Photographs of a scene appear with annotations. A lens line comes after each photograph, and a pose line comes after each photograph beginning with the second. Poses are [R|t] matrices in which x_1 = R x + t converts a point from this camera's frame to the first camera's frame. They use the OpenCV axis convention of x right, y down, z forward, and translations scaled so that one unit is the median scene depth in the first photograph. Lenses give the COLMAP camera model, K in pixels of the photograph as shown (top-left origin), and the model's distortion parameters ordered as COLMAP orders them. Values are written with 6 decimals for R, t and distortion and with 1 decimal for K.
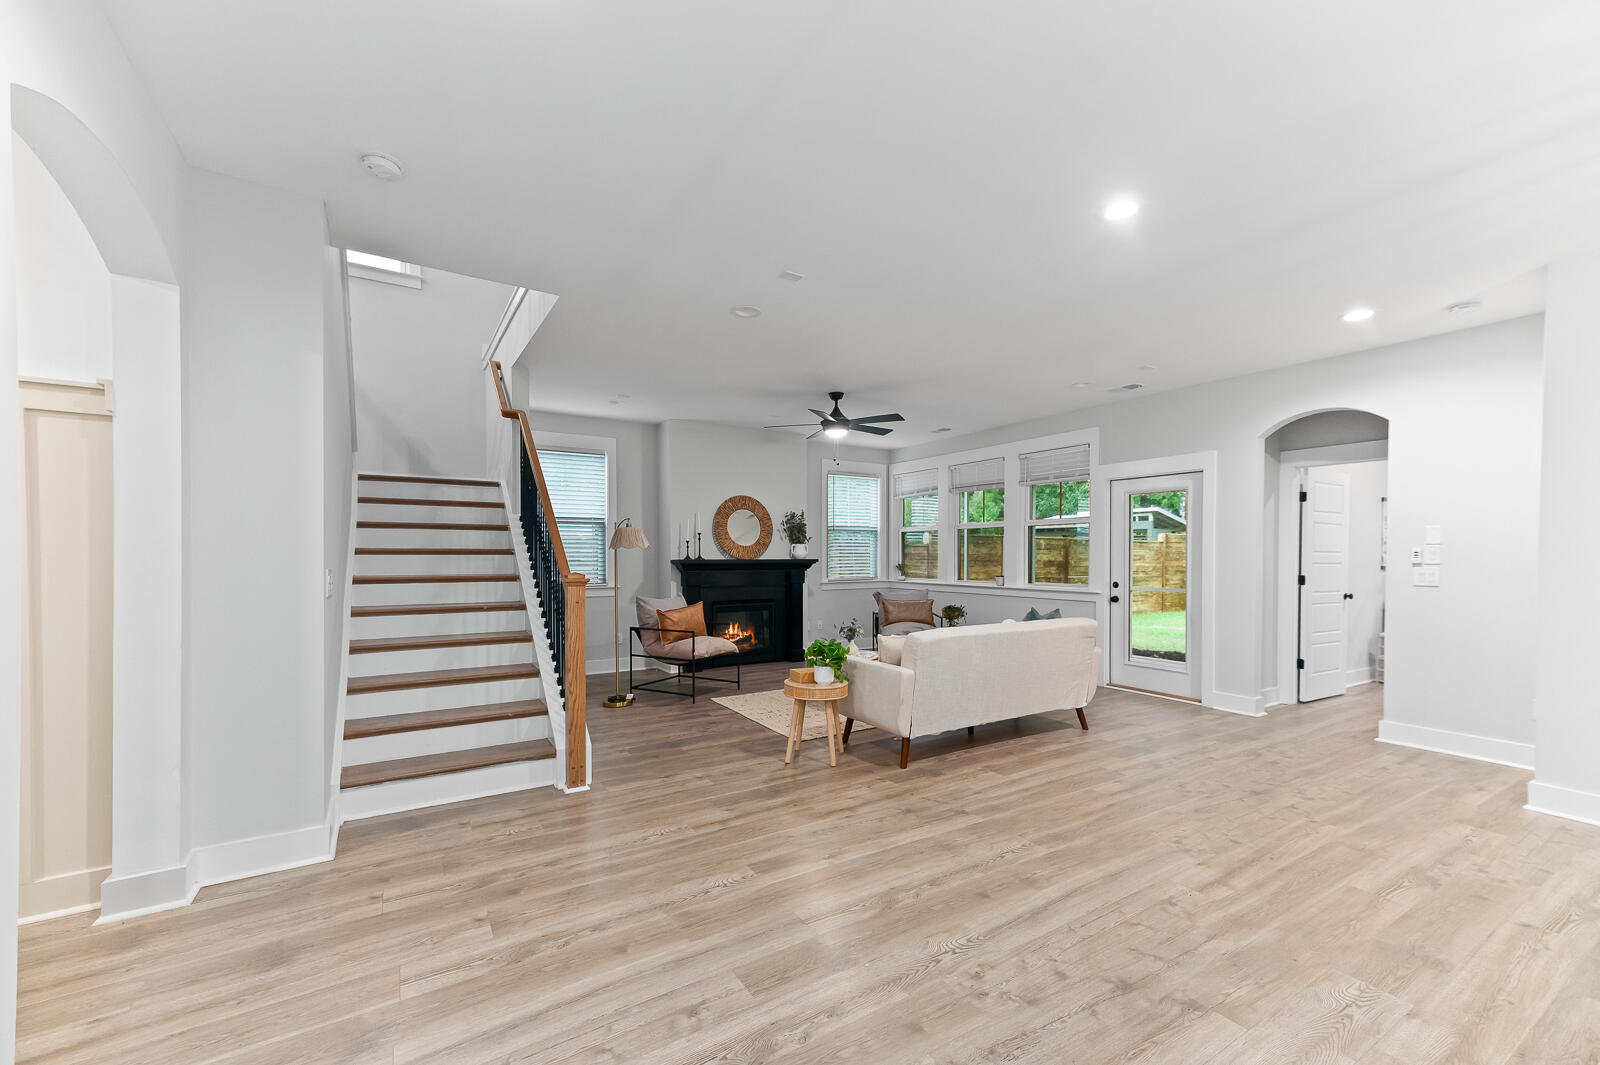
lens RADIAL K [[644.8, 0, 808.4], [0, 644.8, 564.3], [0, 0, 1]] dist [0.015906, 0.000443]
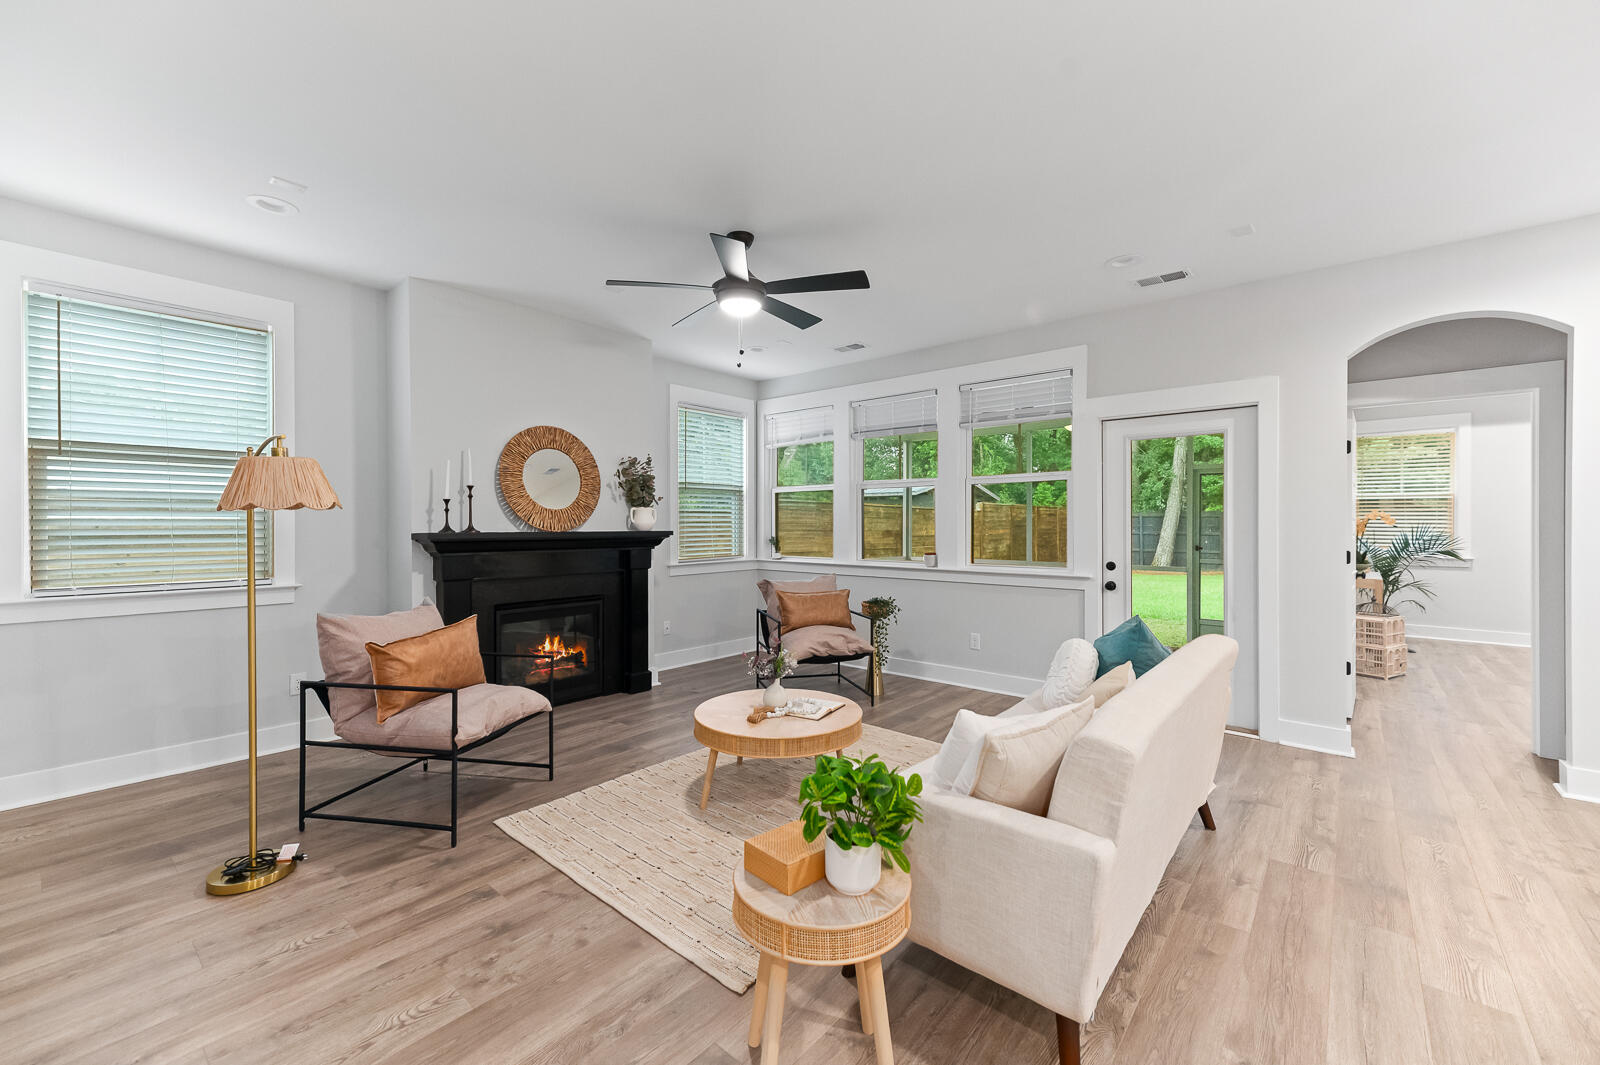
lens RADIAL K [[644.8, 0, 795.3], [0, 644.8, 519.4], [0, 0, 1]] dist [0.015906, 0.000443]
pose [[0.955595, 0.001524, 0.294680, -0.071060], [0.004725, 0.999779, -0.020492, -0.006810], [-0.294646, 0.020975, 0.955376, 0.416398]]
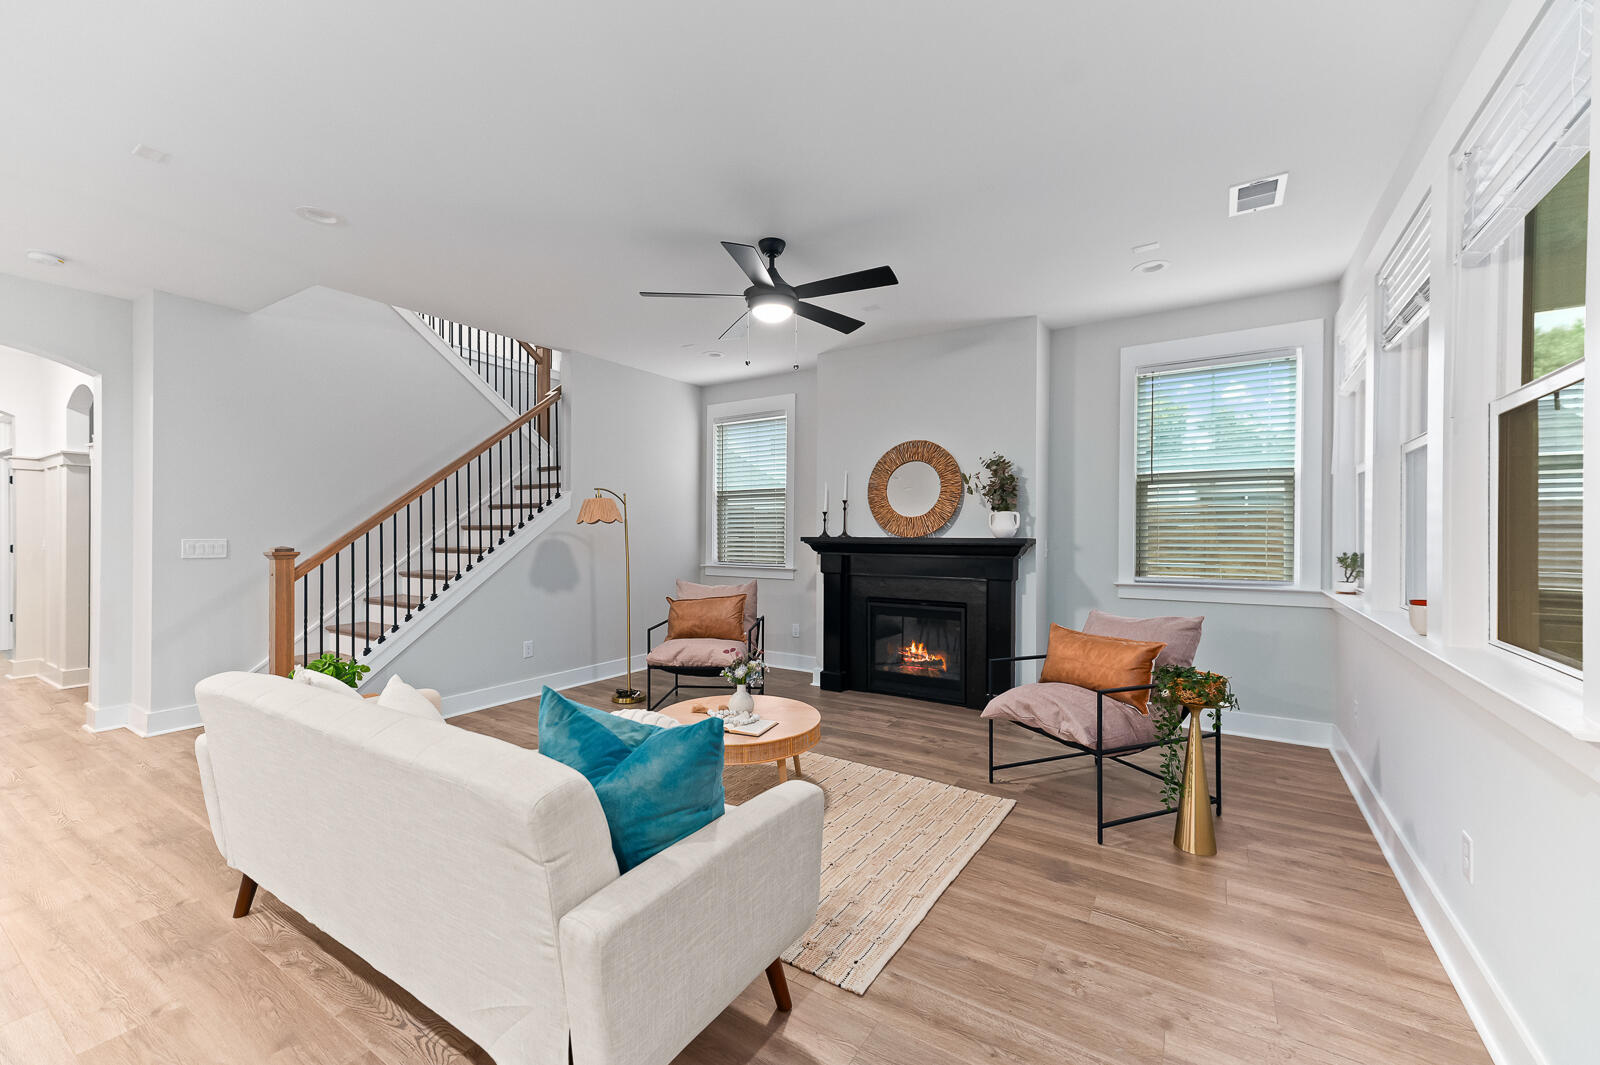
lens RADIAL K [[644.8, 0, 803.3], [0, 644.8, 531.0], [0, 0, 1]] dist [0.015906, 0.000443]
pose [[0.420700, -0.003480, -0.907193, 0.522113], [-0.014269, 0.999844, -0.010453, -0.007048], [0.907088, 0.017342, 0.420584, 0.729582]]
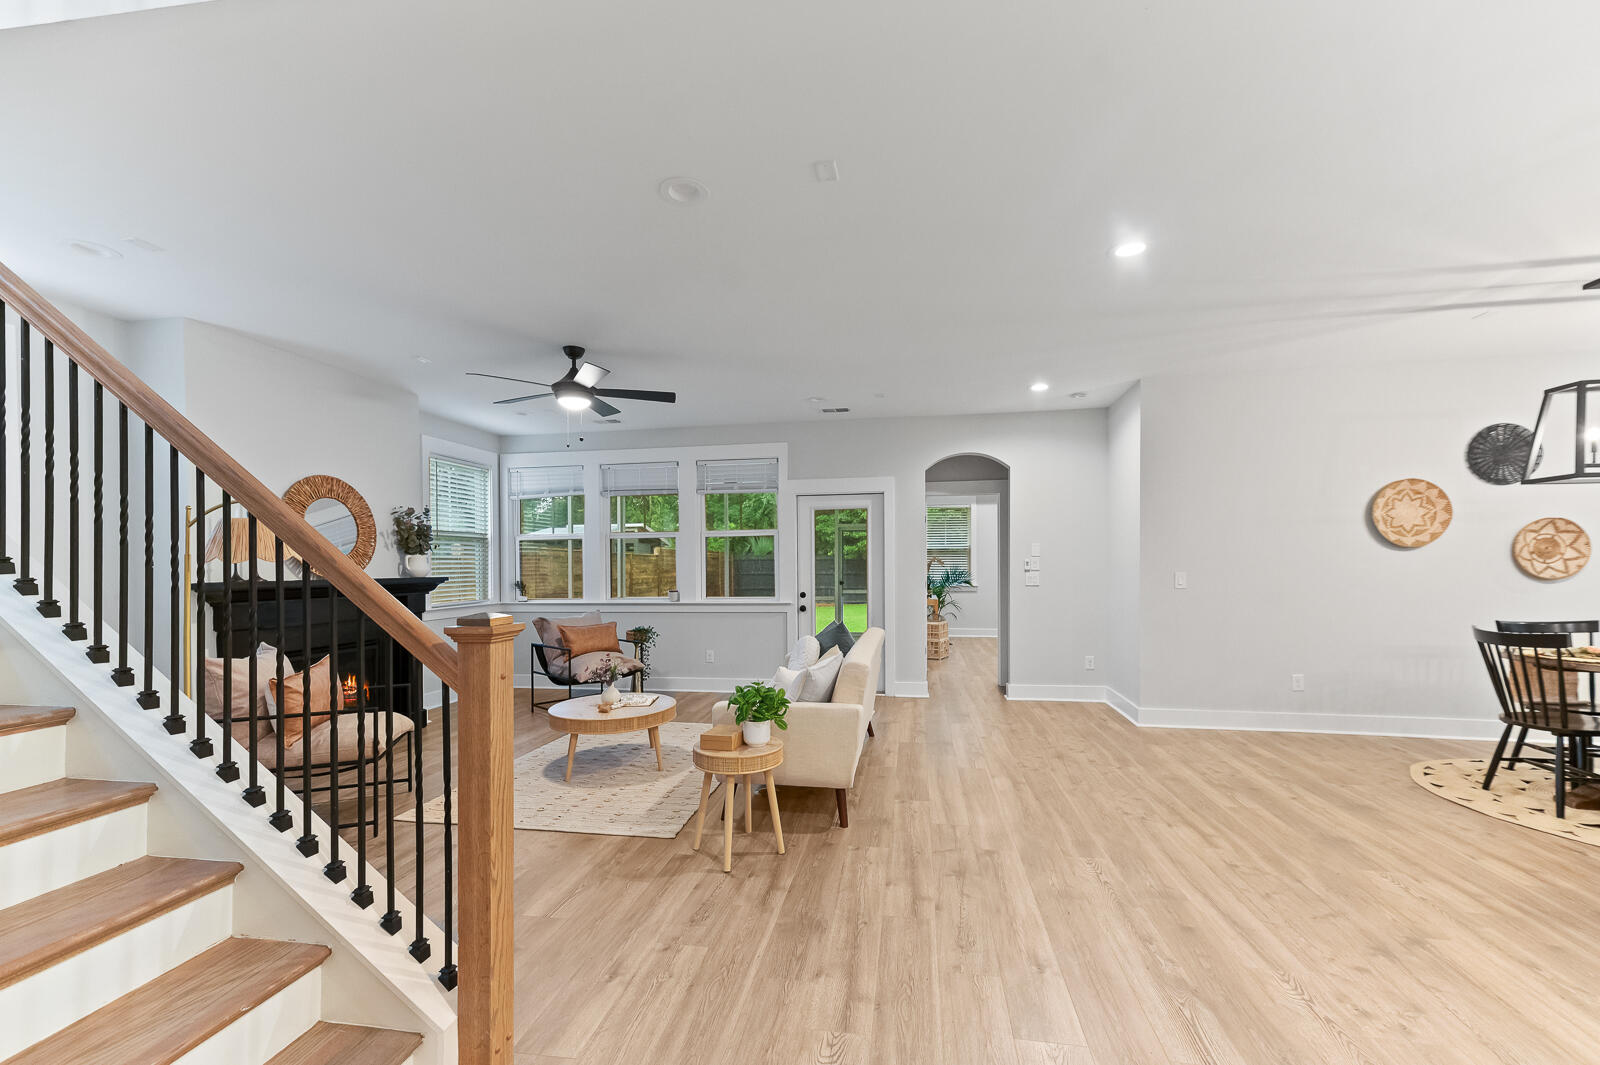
lens RADIAL K [[644.8, 0, 804.5], [0, 644.8, 567.2], [0, 0, 1]] dist [0.015906, 0.000443]
pose [[0.670259, -0.009170, 0.742070, -0.301739], [0.021871, 0.999733, -0.007401, -0.005594], [-0.741805, 0.021191, 0.670281, 0.293244]]
